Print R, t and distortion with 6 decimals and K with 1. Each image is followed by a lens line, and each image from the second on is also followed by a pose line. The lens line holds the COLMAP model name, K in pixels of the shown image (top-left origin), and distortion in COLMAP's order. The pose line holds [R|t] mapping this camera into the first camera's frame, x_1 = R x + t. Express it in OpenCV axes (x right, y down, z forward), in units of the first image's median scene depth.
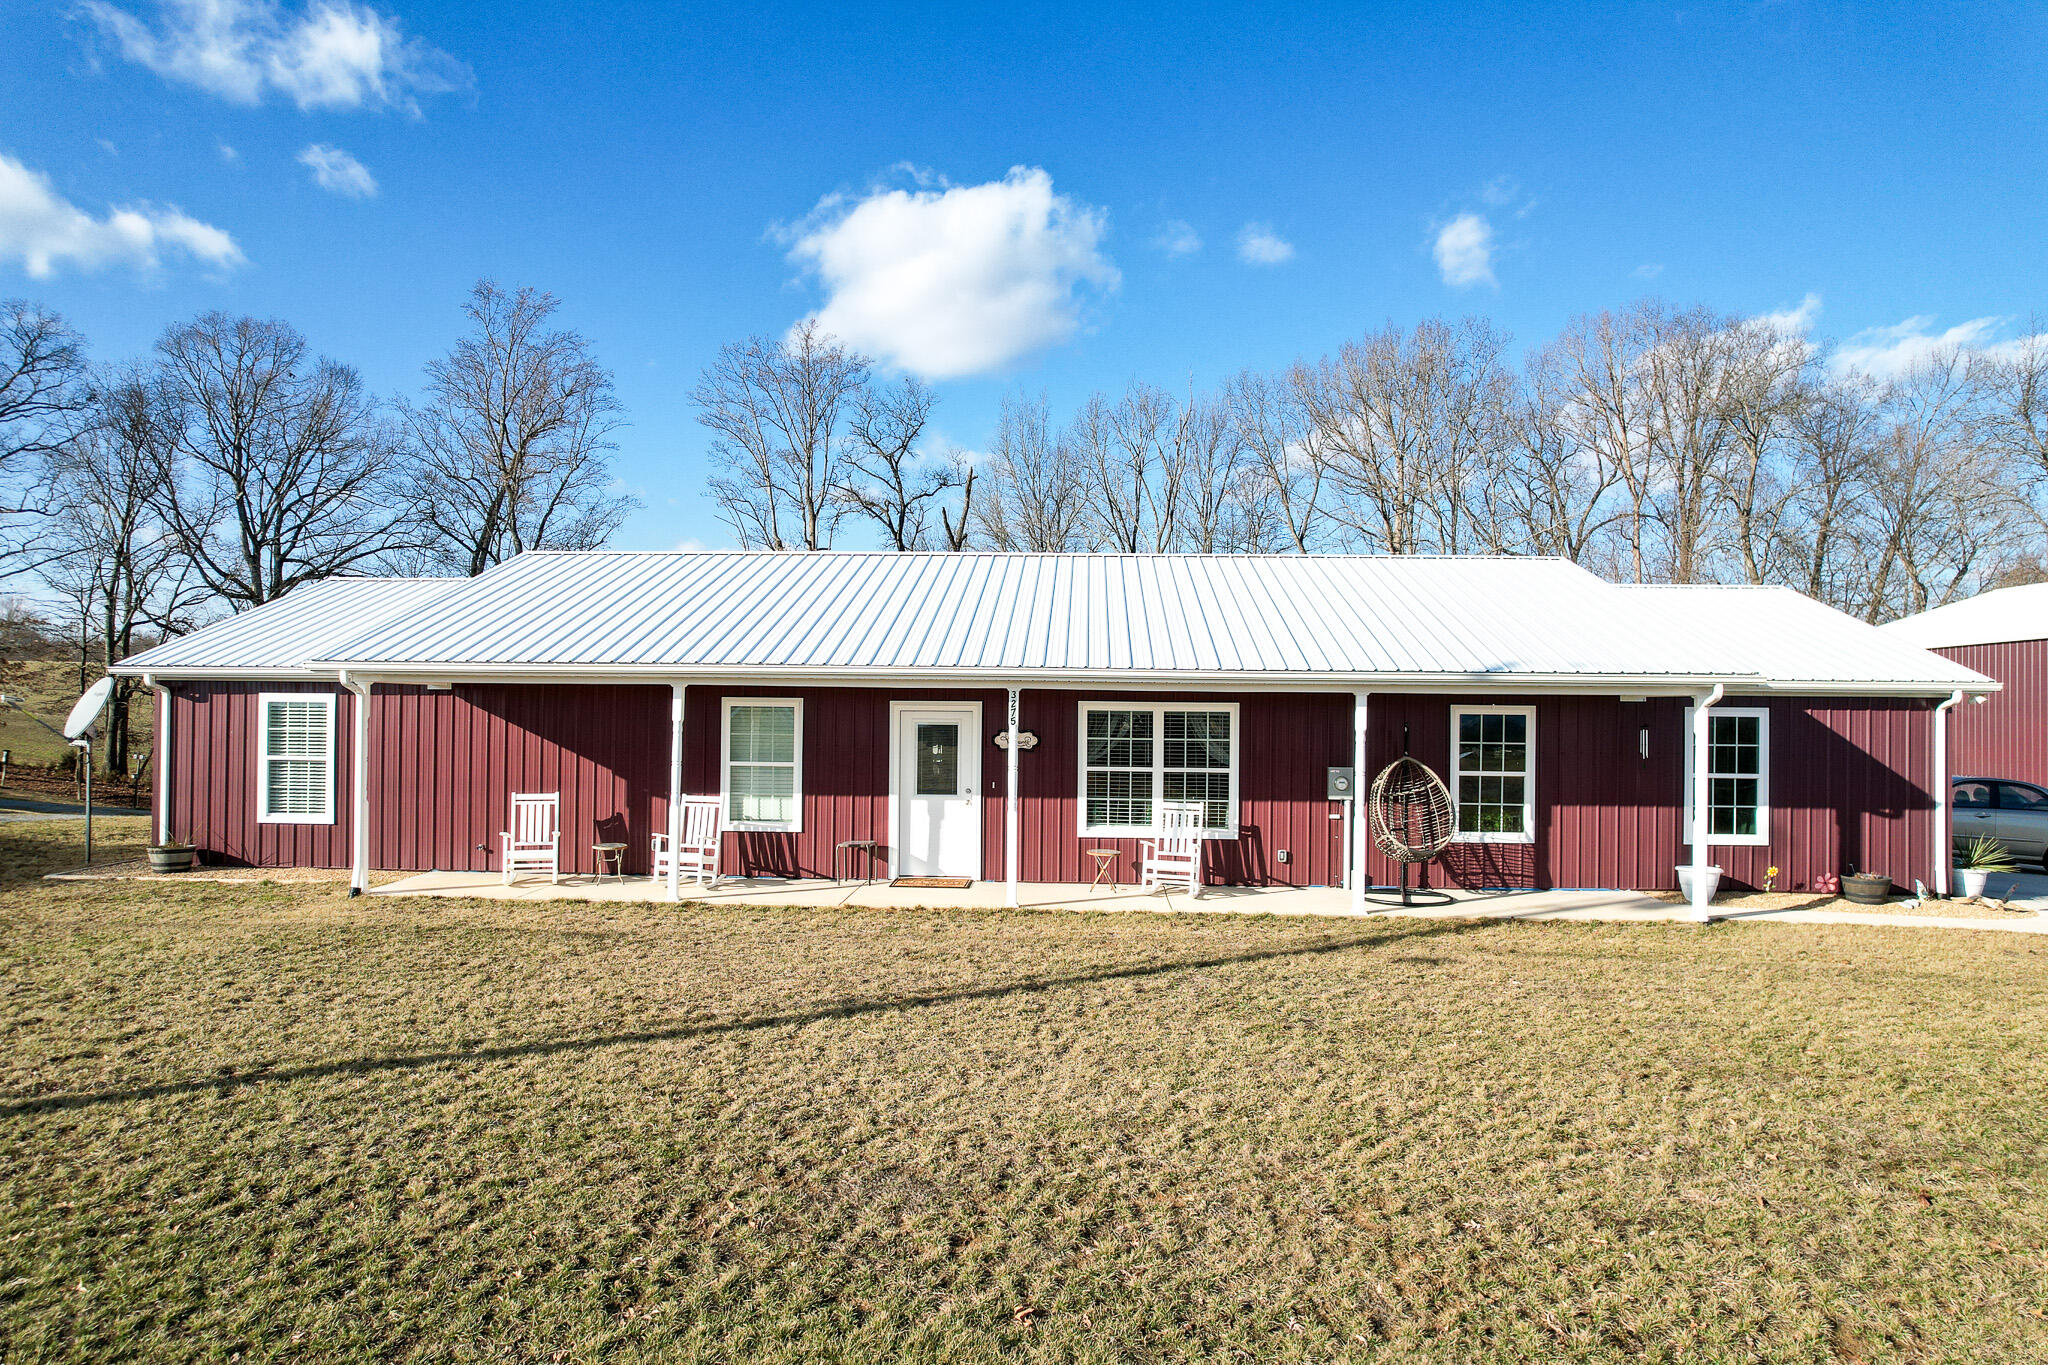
lens RADIAL K [[1316.4, 0, 987.3], [0, 1316.4, 698.6], [0, 0, 1]] dist [-0.027715, 0.025537]
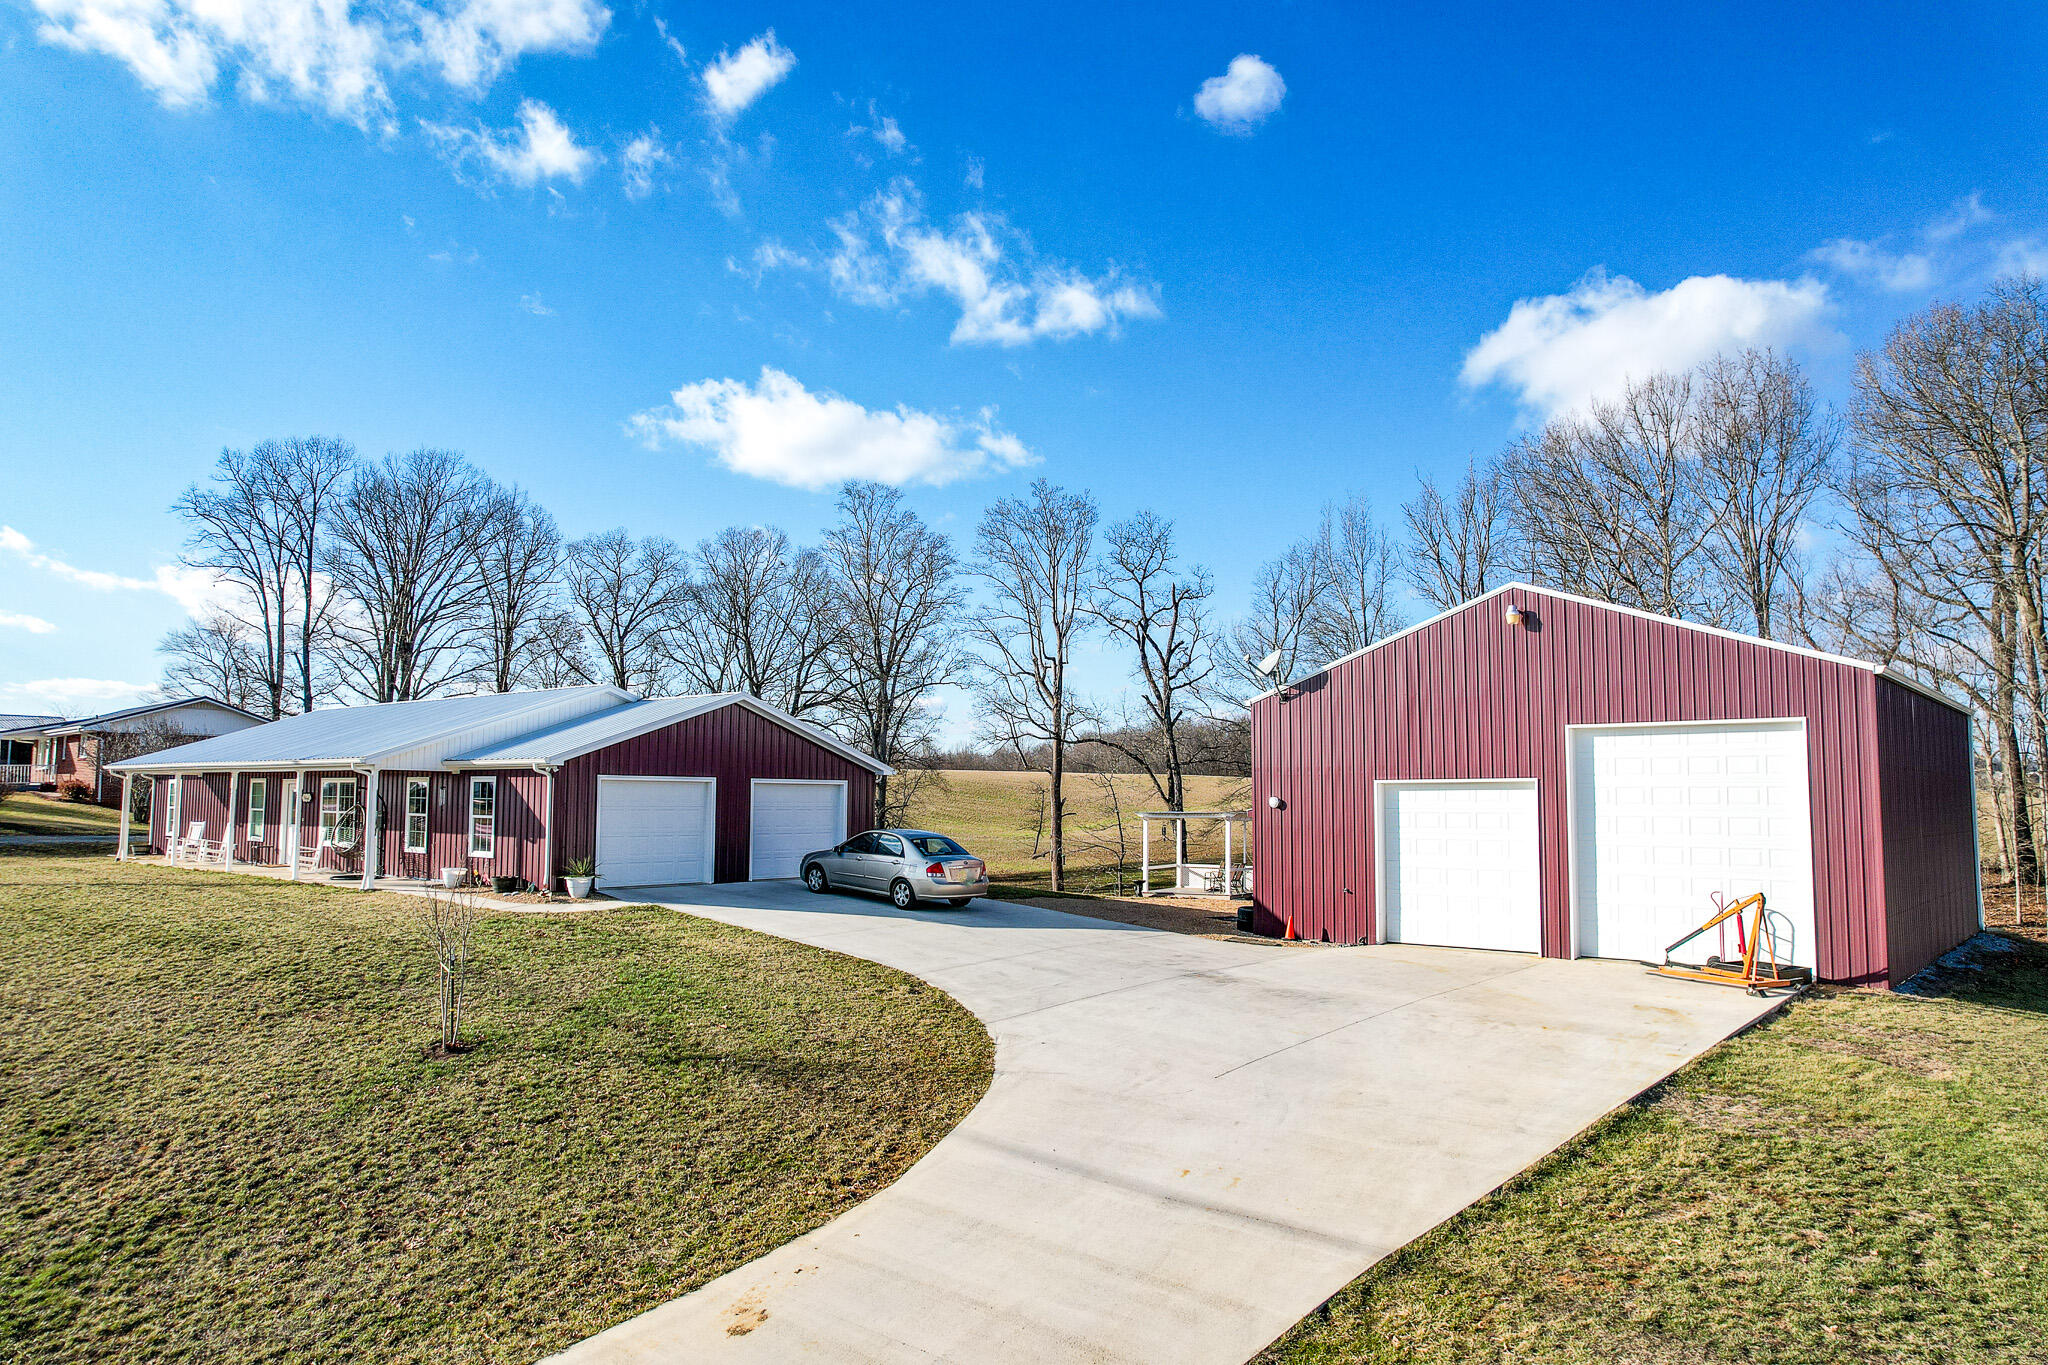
lens RADIAL K [[1316.4, 0, 1024.6], [0, 1316.4, 692.4], [0, 0, 1]] dist [-0.027715, 0.025537]
pose [[0.811770, -0.049862, -0.581844, 0.890785], [0.004006, 0.996800, -0.079833, 0.015722], [0.583963, 0.062475, 0.809373, 0.011276]]
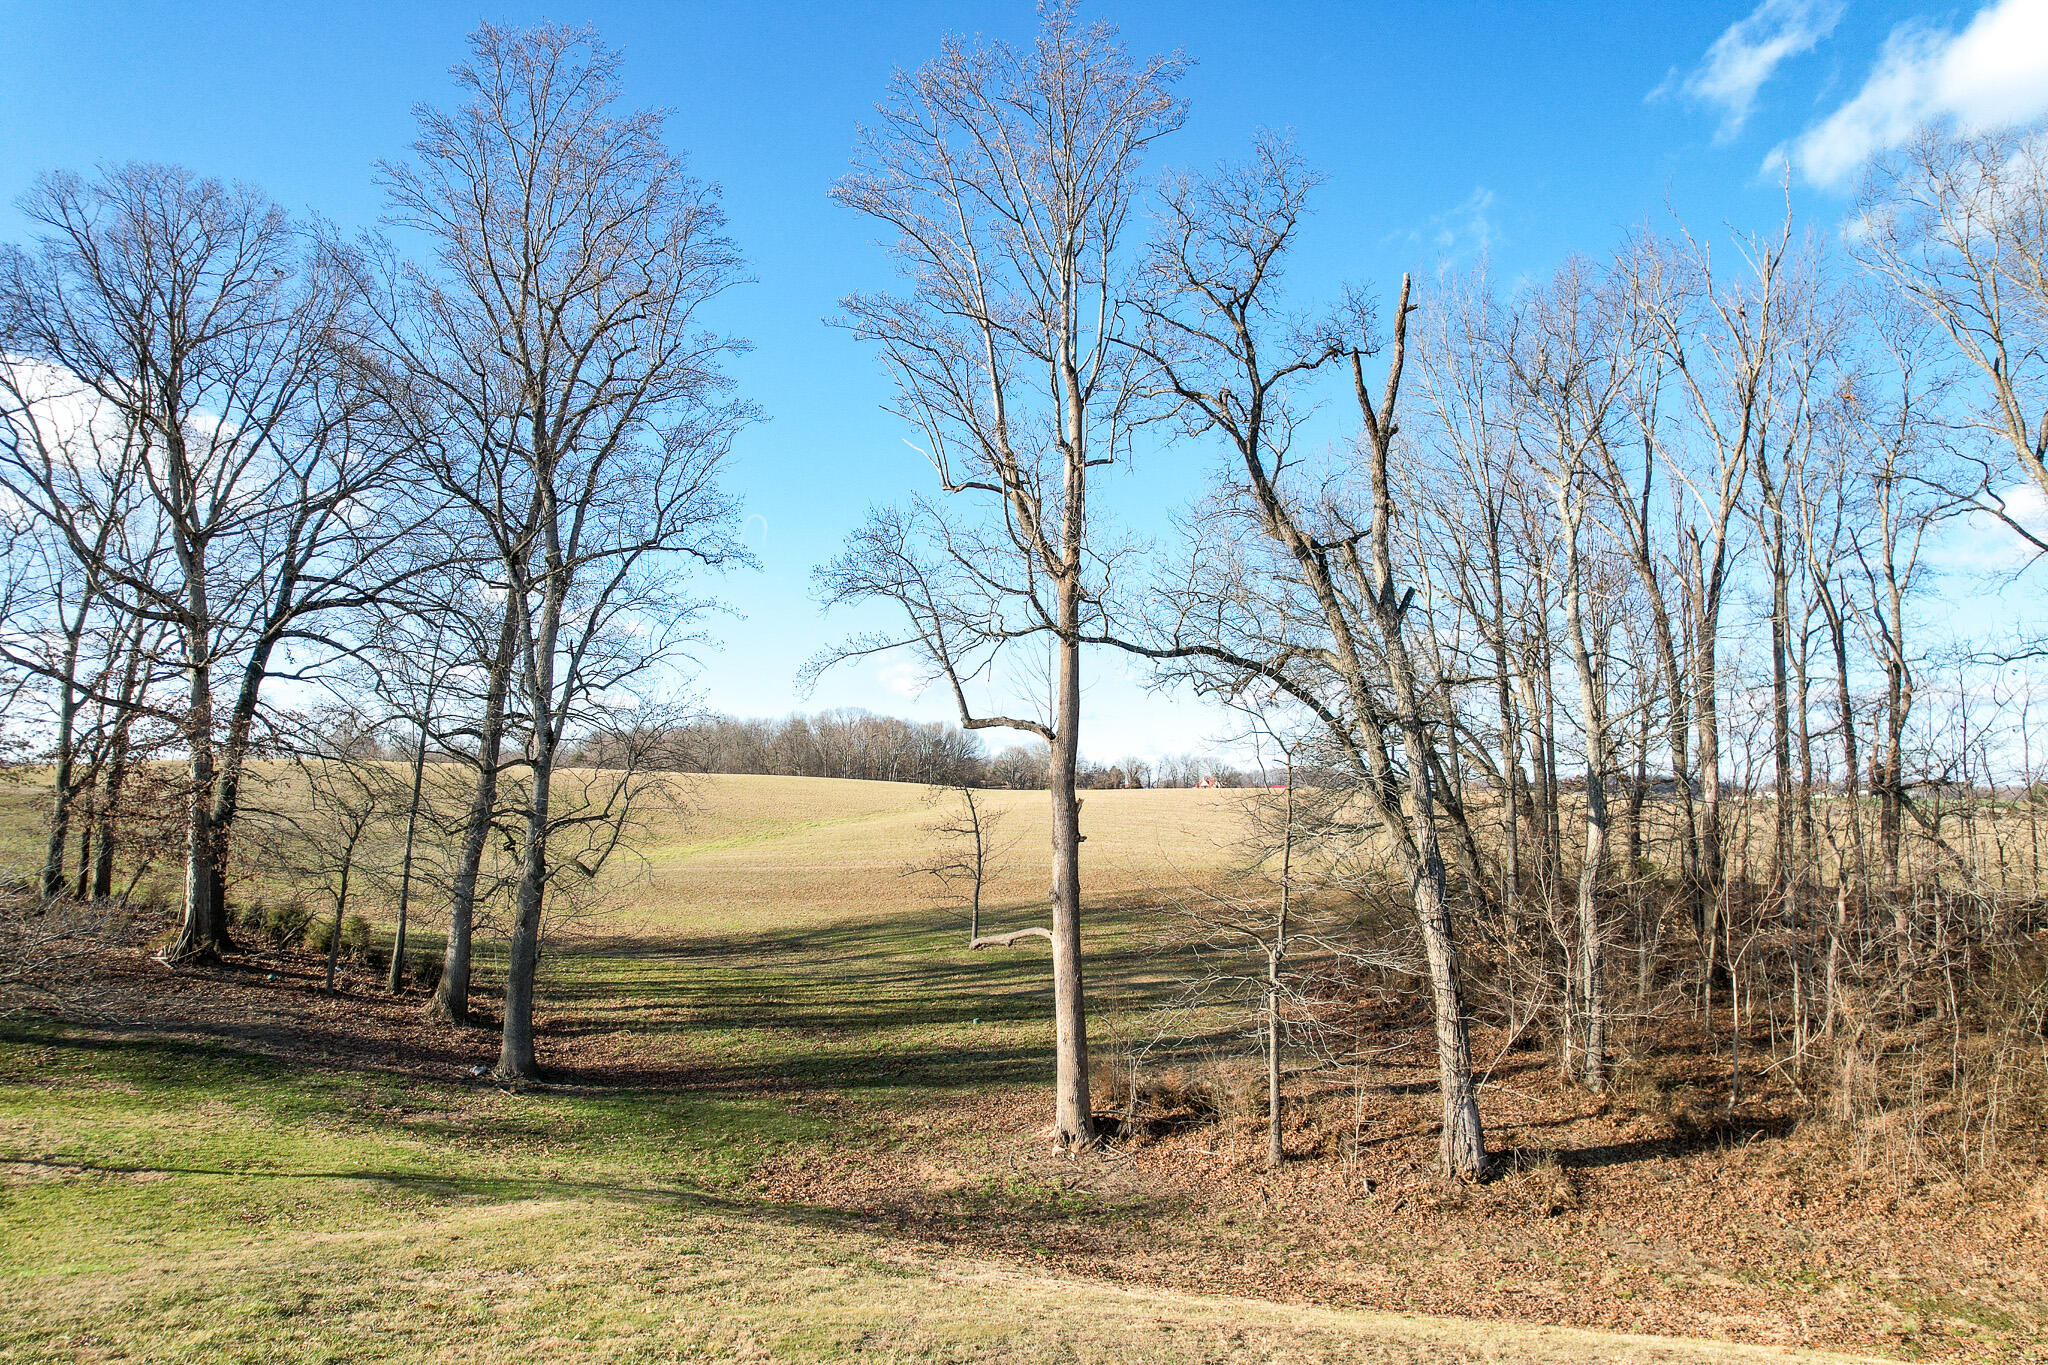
lens RADIAL K [[1260.6, 0, 1016.7], [0, 1260.6, 683.5], [0, 0, 1]] dist [-0.038034, 0.002089]
pose [[0.976142, -0.022666, -0.215947, -0.091344], [0.002467, 0.995630, -0.093354, 0.017843], [0.217119, 0.090594, 0.971932, 0.897909]]
